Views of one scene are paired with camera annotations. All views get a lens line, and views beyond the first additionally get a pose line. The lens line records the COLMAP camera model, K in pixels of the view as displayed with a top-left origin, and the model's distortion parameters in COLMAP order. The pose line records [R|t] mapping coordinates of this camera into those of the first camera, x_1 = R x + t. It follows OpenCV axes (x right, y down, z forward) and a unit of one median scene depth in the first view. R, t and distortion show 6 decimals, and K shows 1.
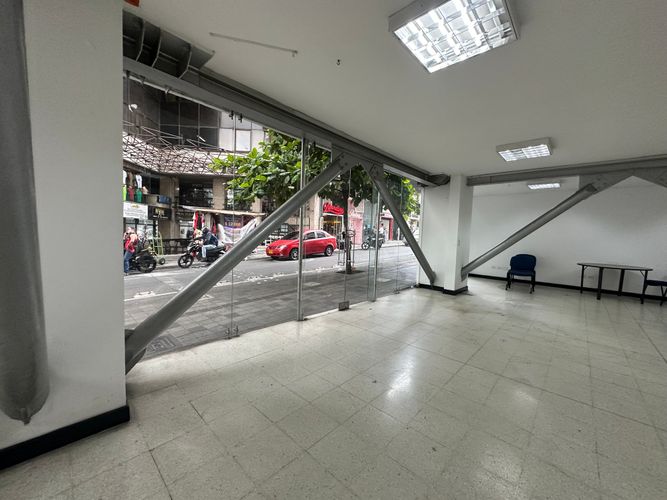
lens RADIAL K [[266.2, 0, 334.3], [0, 266.2, 248.7], [0, 0, 1]] dist [0.001044, -0.000291]
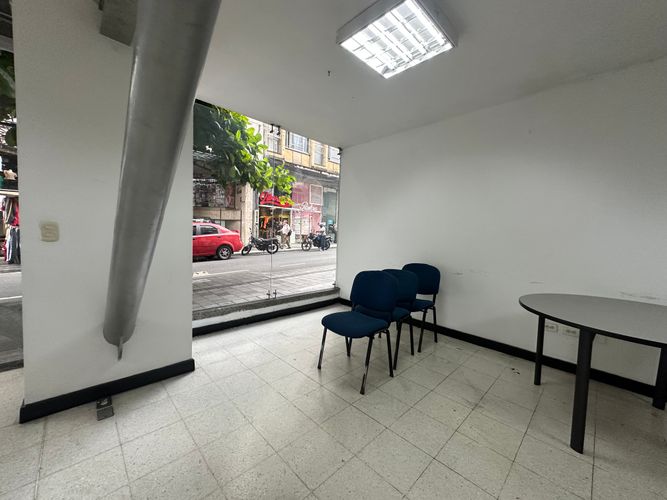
lens RADIAL K [[266.2, 0, 333.4], [0, 266.2, 249.3], [0, 0, 1]] dist [0.001044, -0.000291]
pose [[0.998891, -0.001505, -0.047063, 0.737840], [0.001596, 0.999997, 0.001880, -0.002798], [0.047060, -0.001953, 0.998890, 0.704587]]
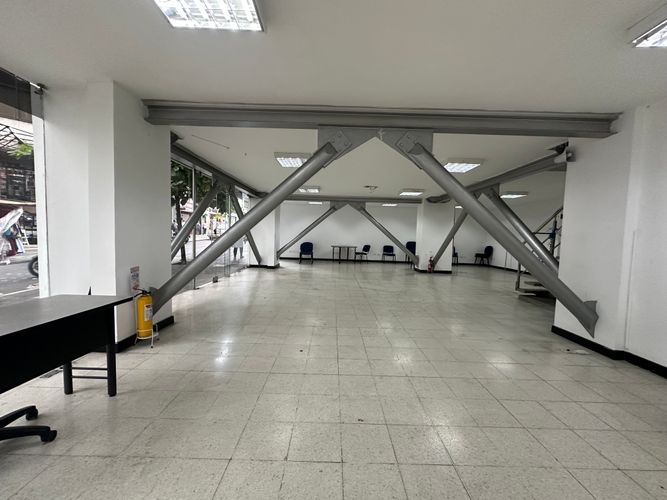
lens RADIAL K [[266.2, 0, 333.2], [0, 266.2, 248.6], [0, 0, 1]] dist [0.001044, -0.000291]
pose [[0.734611, -0.048318, 0.676766, -0.336220], [0.033292, 0.998827, 0.035174, 0.008273], [-0.677671, -0.003308, 0.735357, -0.379425]]
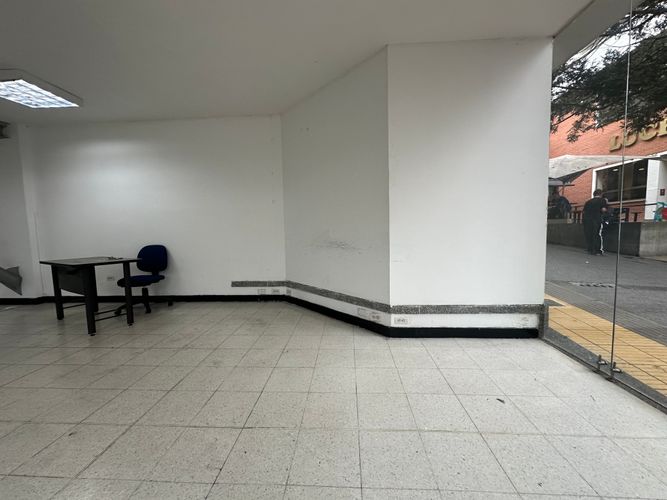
lens RADIAL K [[266.2, 0, 331.8], [0, 266.2, 250.2], [0, 0, 1]] dist [0.001044, -0.000291]
pose [[-0.628237, -0.085291, 0.773333, -0.614616], [0.040801, 0.988994, 0.142222, 0.038480], [-0.776951, 0.120902, -0.617843, -0.541566]]
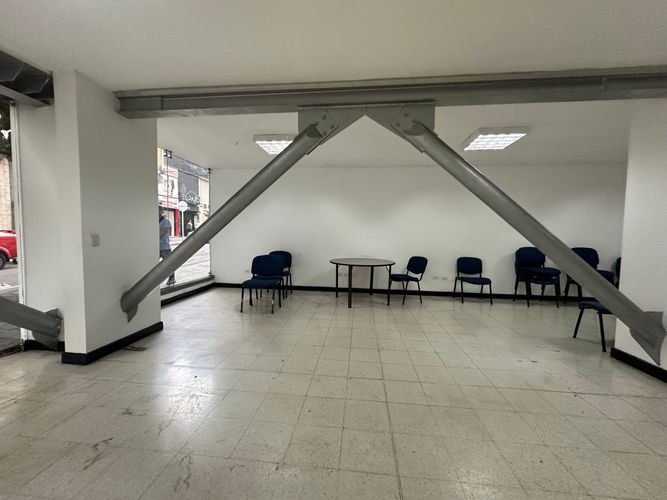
lens RADIAL K [[266.2, 0, 330.9], [0, 266.2, 248.0], [0, 0, 1]] dist [0.001044, -0.000291]
pose [[0.803860, -0.056407, 0.592139, 0.483065], [0.047410, 0.998402, 0.030746, -0.003849], [-0.592927, 0.003358, 0.805249, 0.398557]]
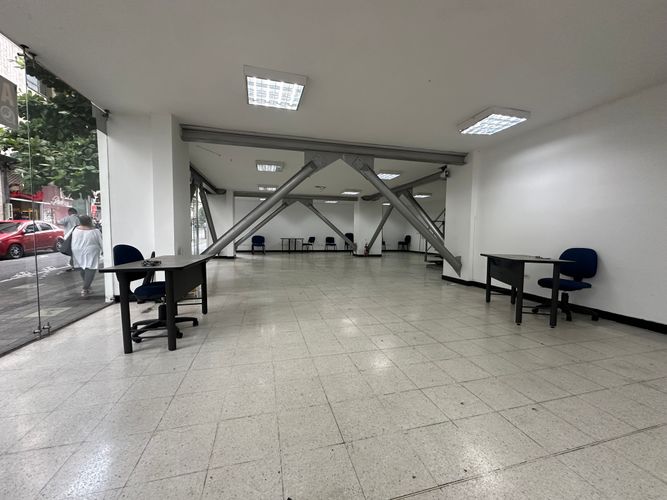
lens RADIAL K [[266.2, 0, 333.0], [0, 266.2, 248.2], [0, 0, 1]] dist [0.001044, -0.000291]
pose [[0.540665, -0.076481, 0.837754, -0.617284], [0.054727, 0.996947, 0.055695, 0.039198], [-0.839456, 0.015736, 0.543200, -0.471580]]
